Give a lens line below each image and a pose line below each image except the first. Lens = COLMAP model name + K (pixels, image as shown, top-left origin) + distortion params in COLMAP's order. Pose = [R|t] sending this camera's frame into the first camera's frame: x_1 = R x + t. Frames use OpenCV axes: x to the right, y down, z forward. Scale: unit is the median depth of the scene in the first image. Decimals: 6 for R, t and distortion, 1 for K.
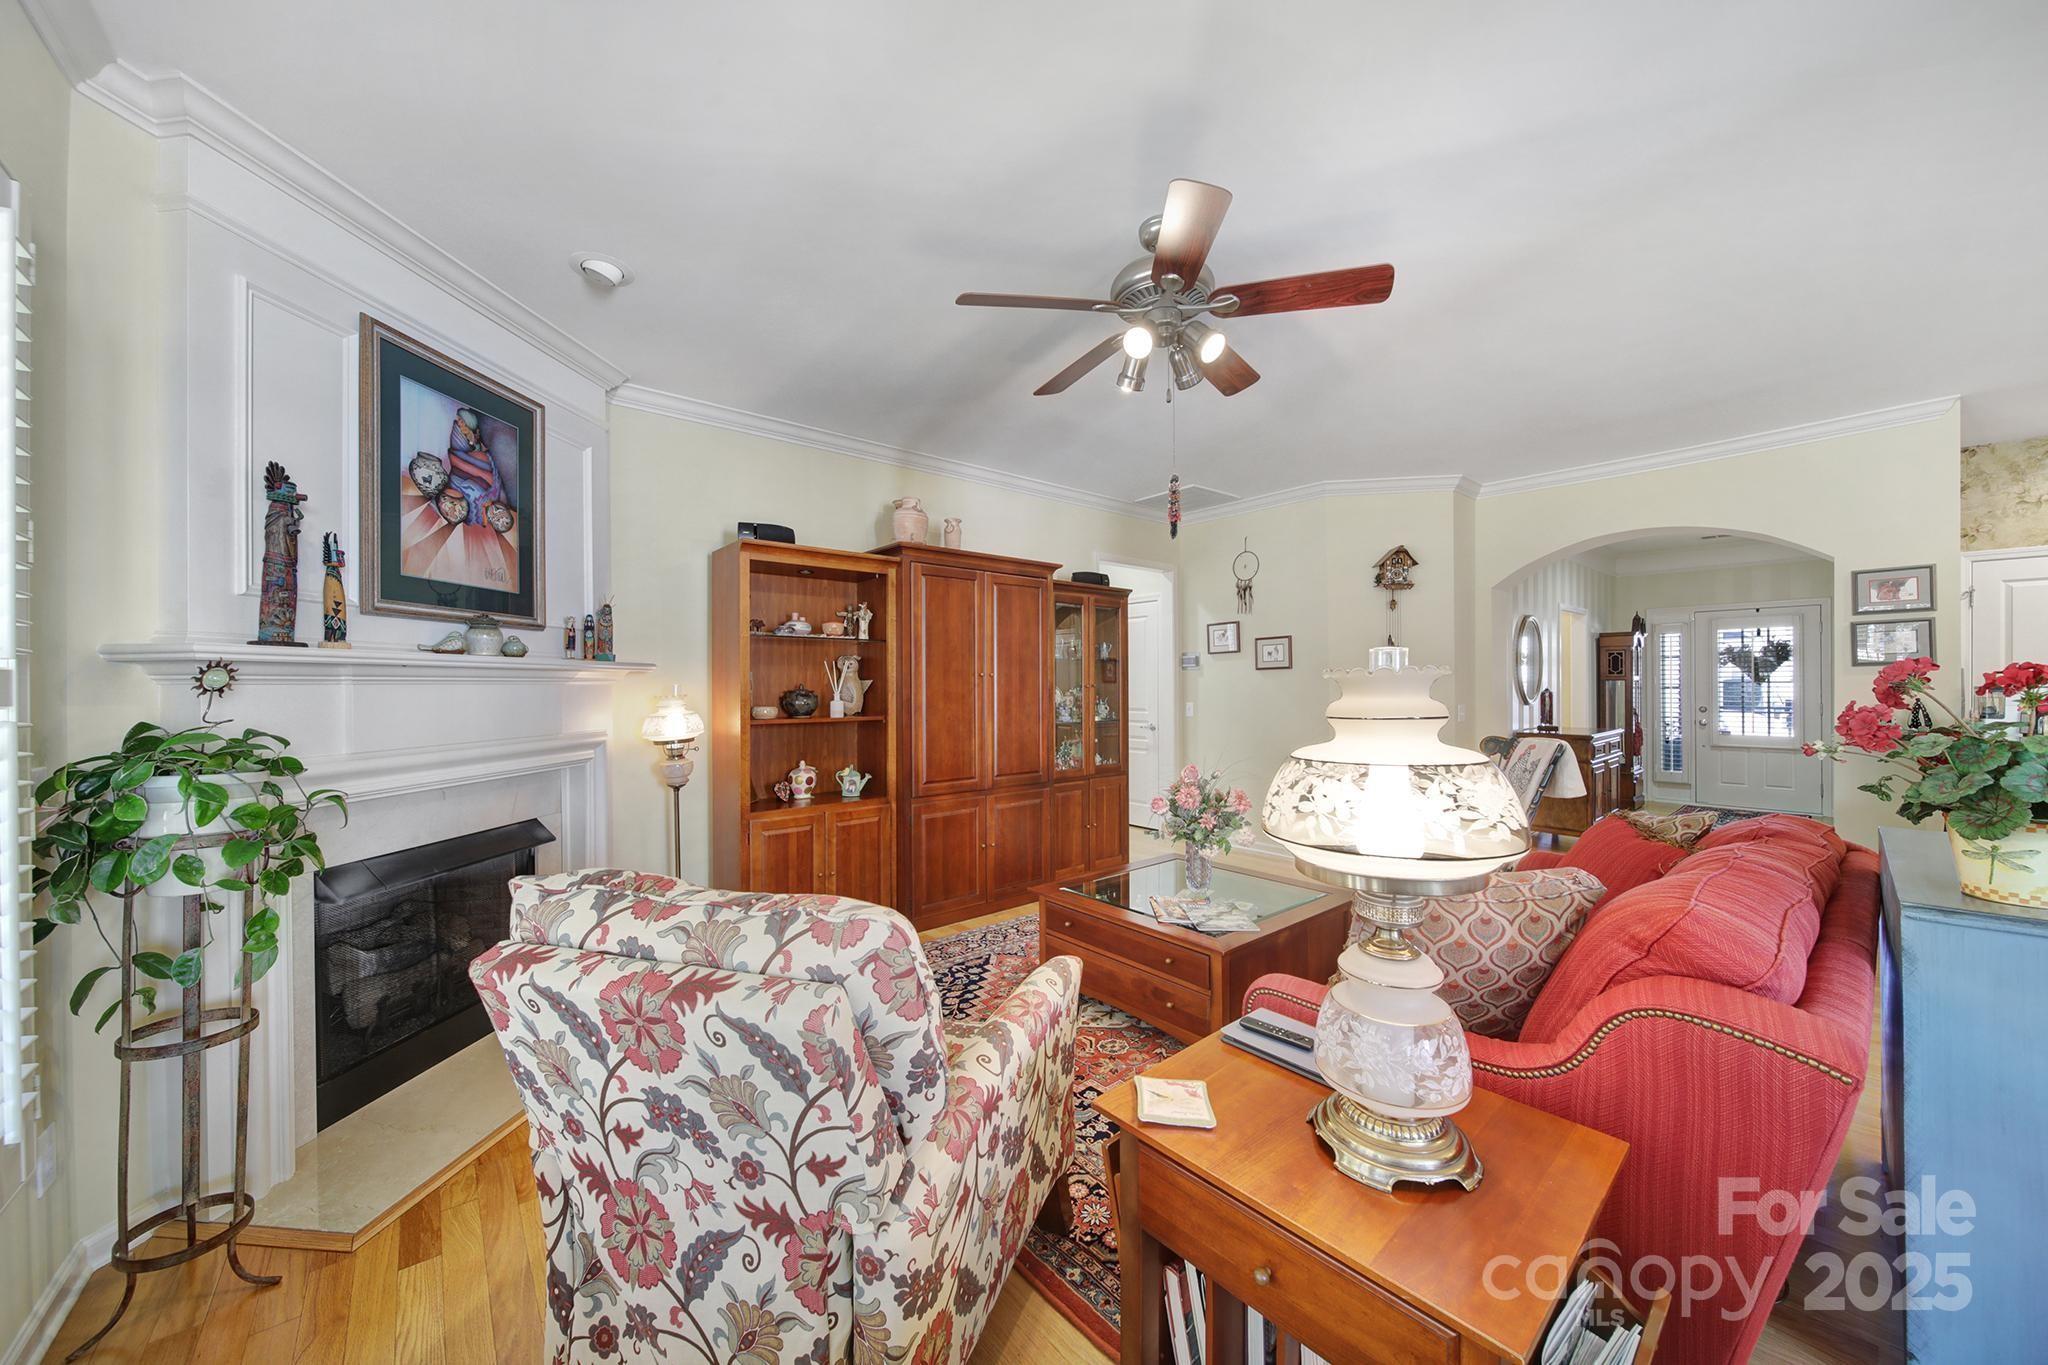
lens RADIAL K [[716.5, 0, 1015.1], [0, 716.5, 680.7], [0, 0, 1]] dist [-0.007304, -0.000036]
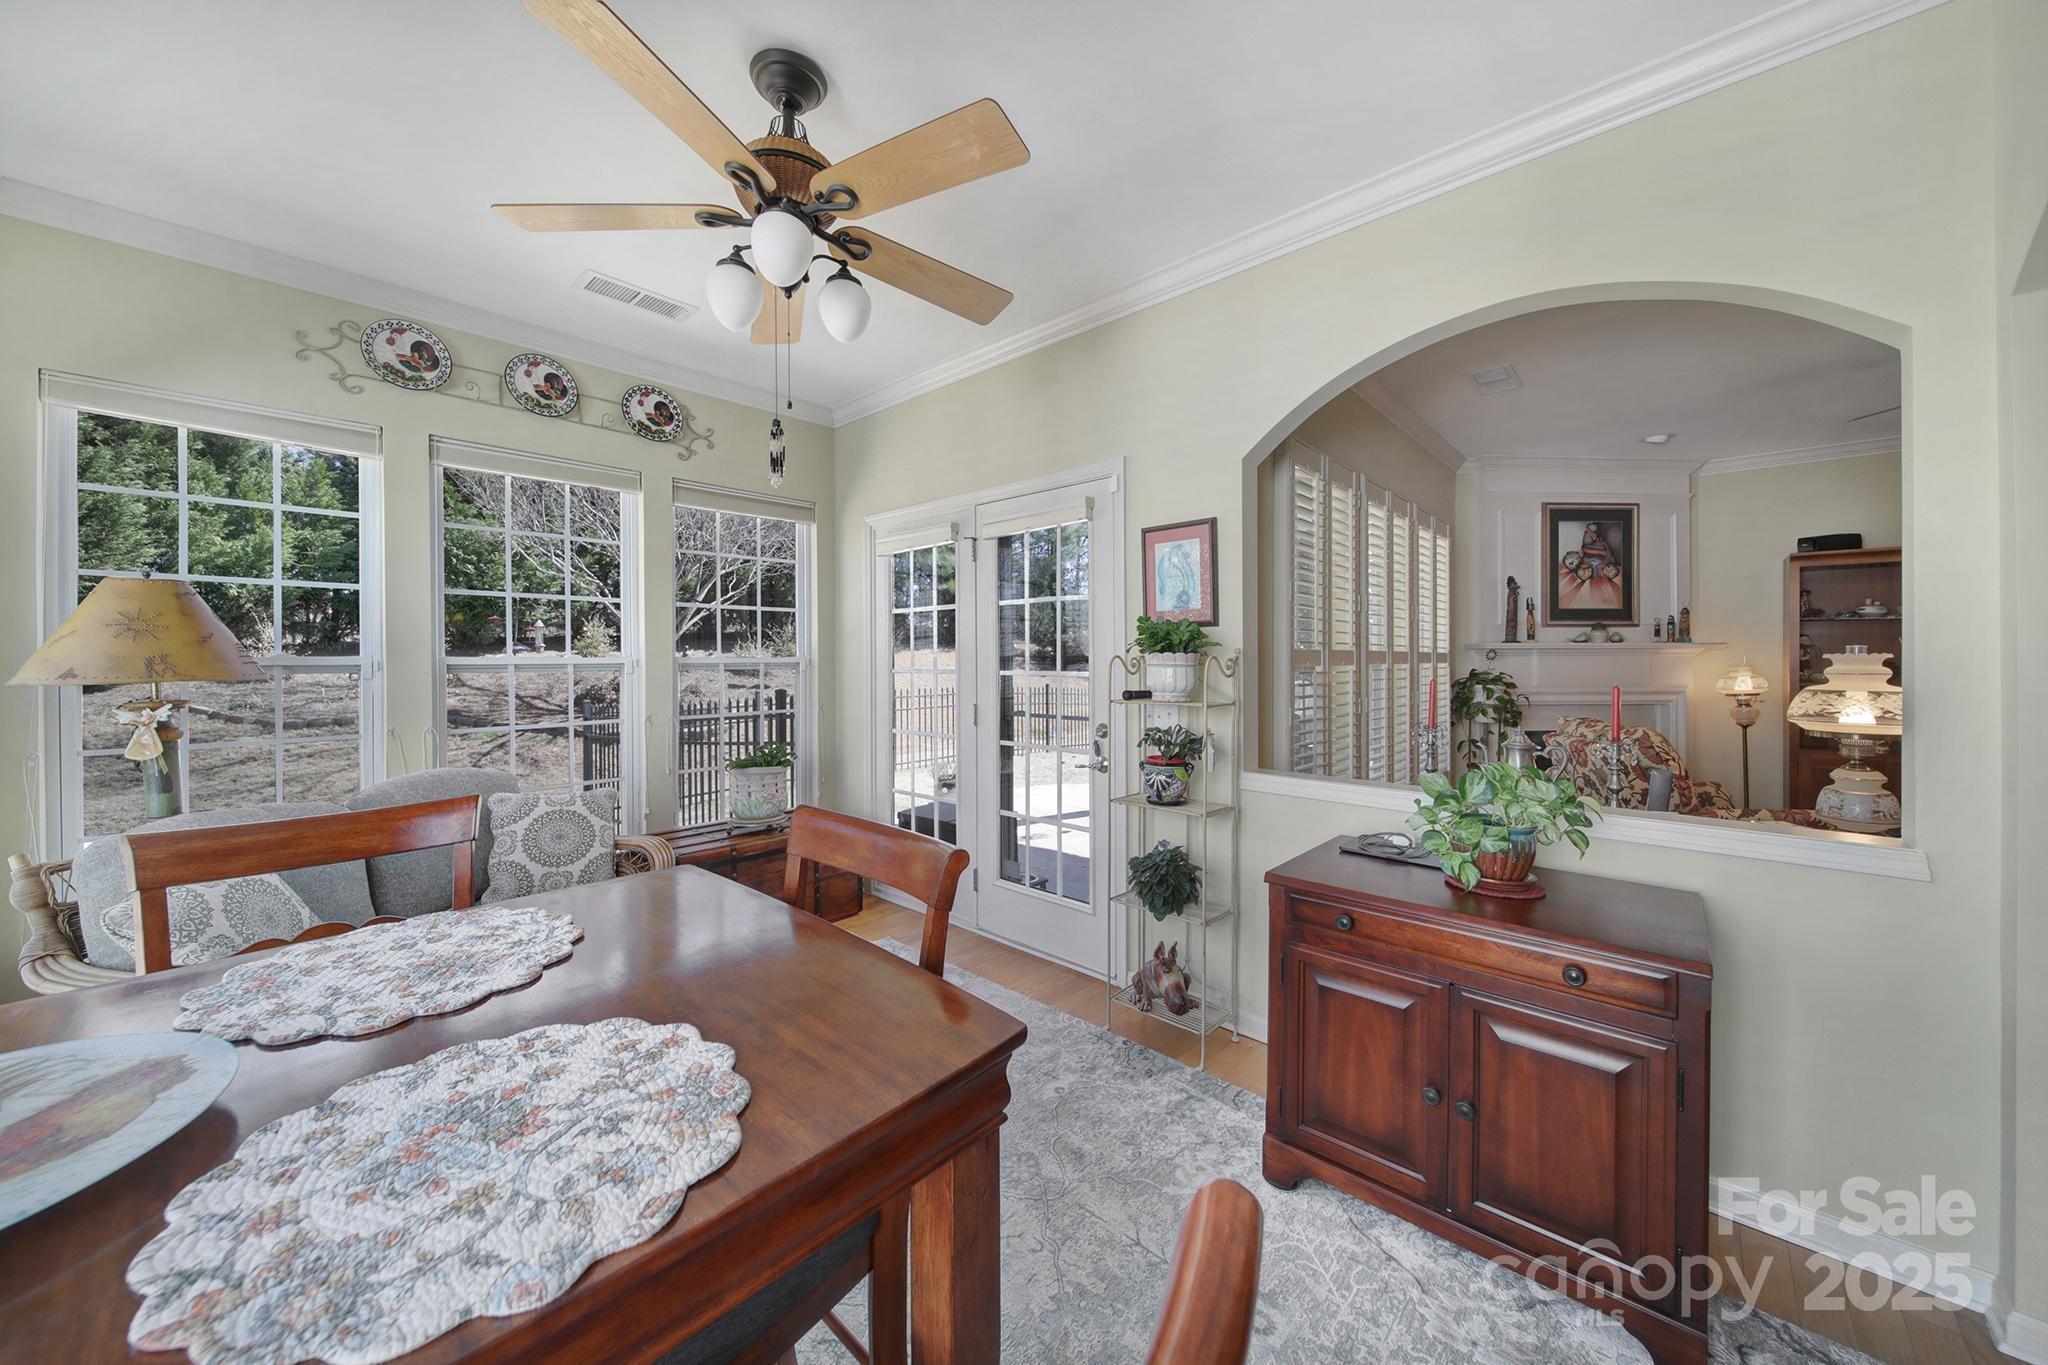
lens RADIAL K [[720.3, 0, 1031.1], [0, 720.3, 662.2], [0, 0, 1]] dist [-0.000450, -0.000020]
pose [[0.135674, 0.013120, -0.990667, 1.146468], [0.006902, 0.999876, 0.014188, -0.020521], [0.990730, -0.008763, 0.135566, -0.948906]]
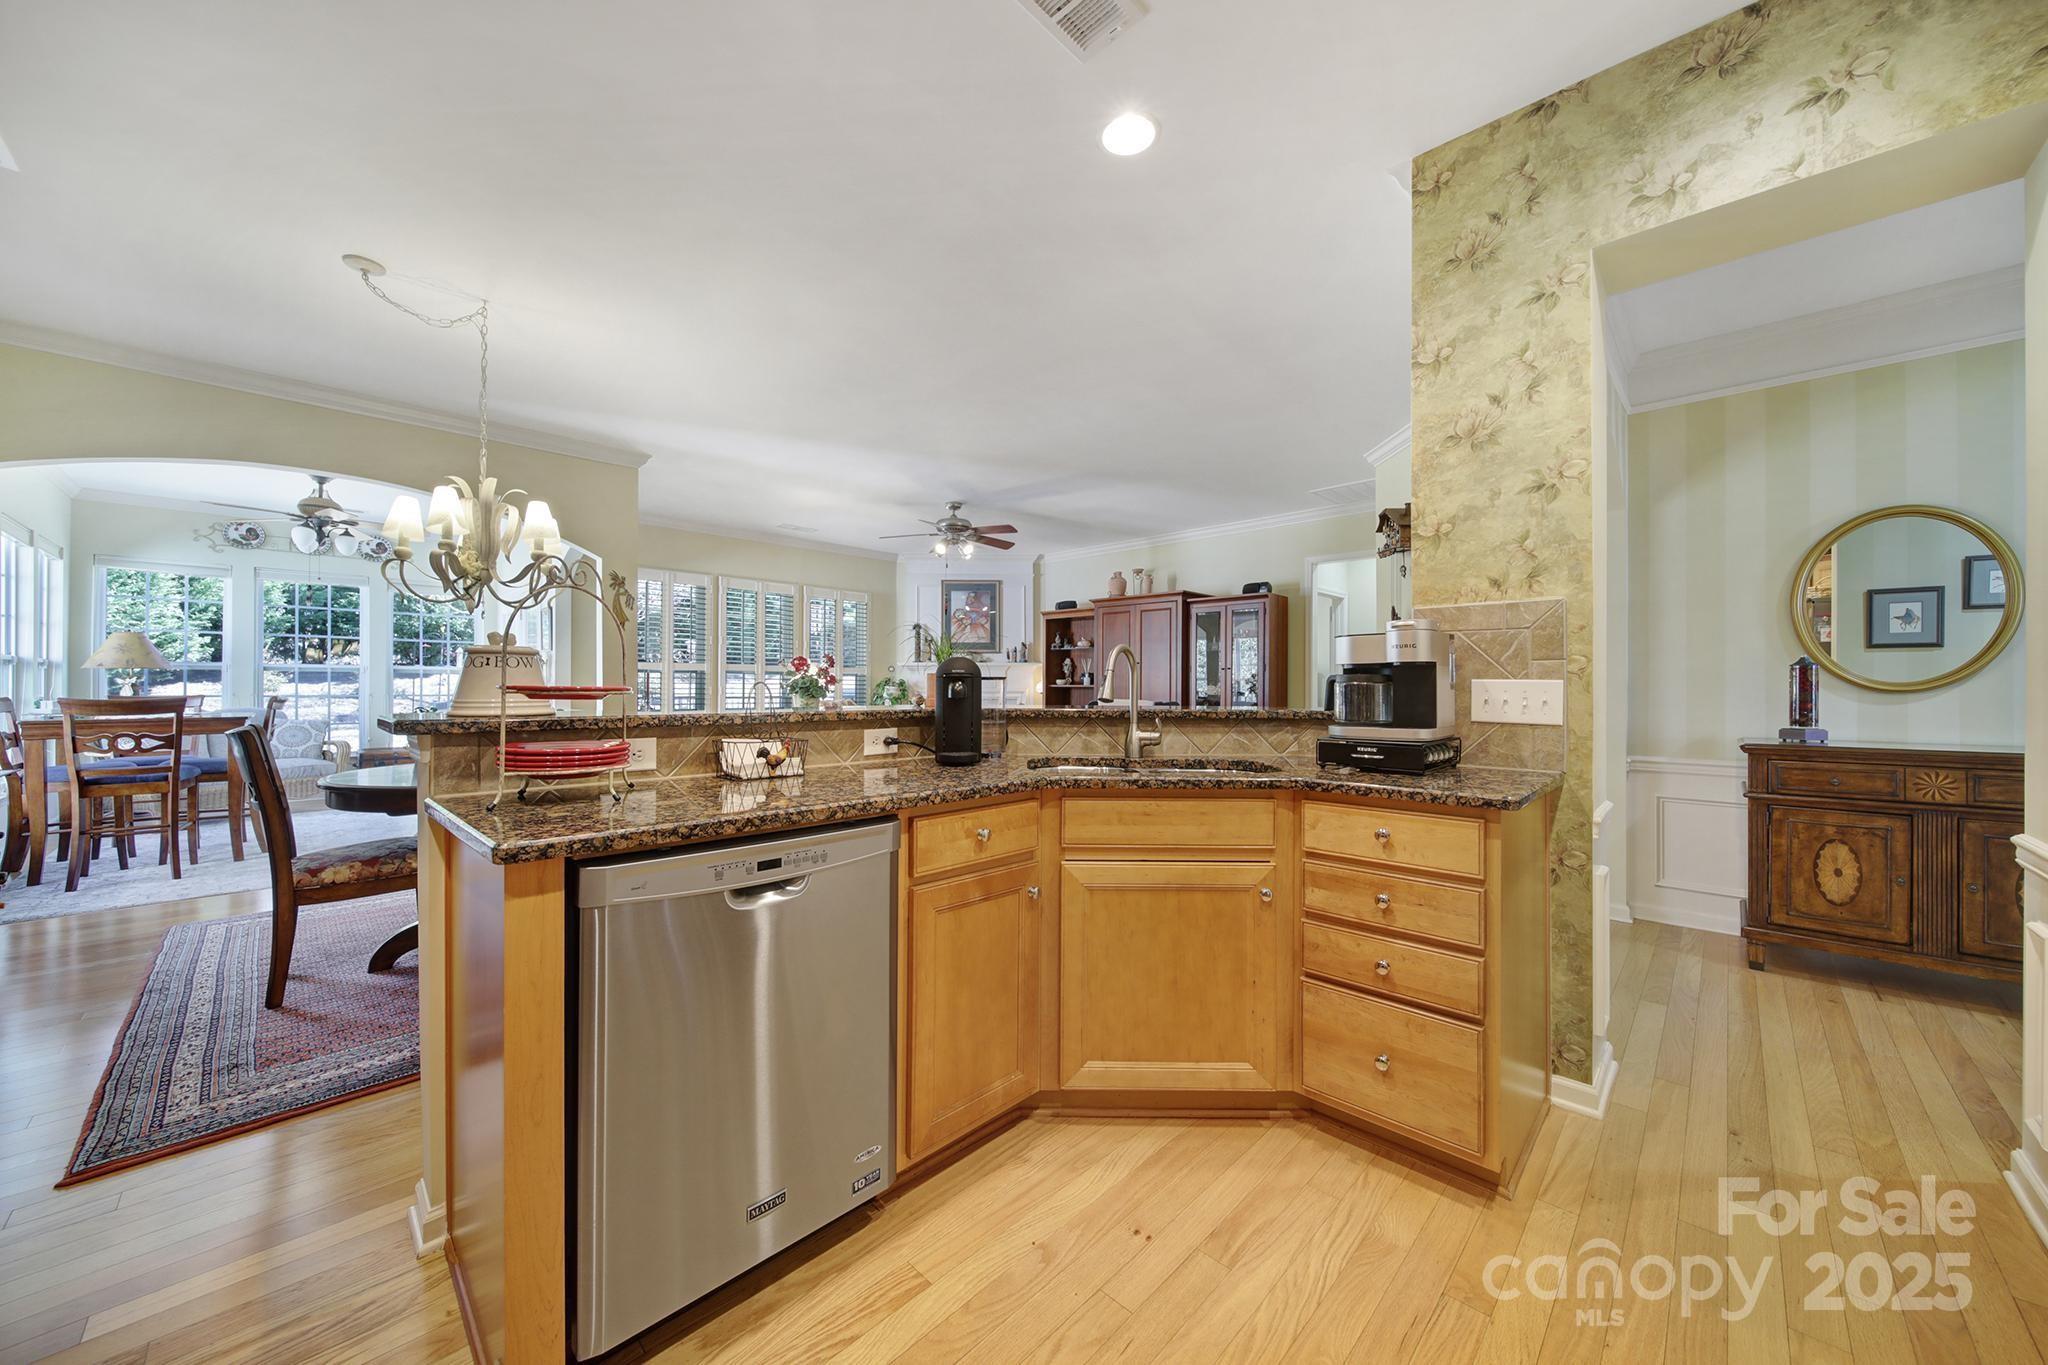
lens RADIAL K [[726.7, 0, 1024.0], [0, 726.7, 682.5], [0, 0, 1]] dist [-0.000556, 0.000010]
pose [[0.088118, 0.008671, -0.996072, 2.938282], [-0.002051, 0.999962, 0.008523, 0.030356], [0.996108, 0.001292, 0.088132, 1.001632]]
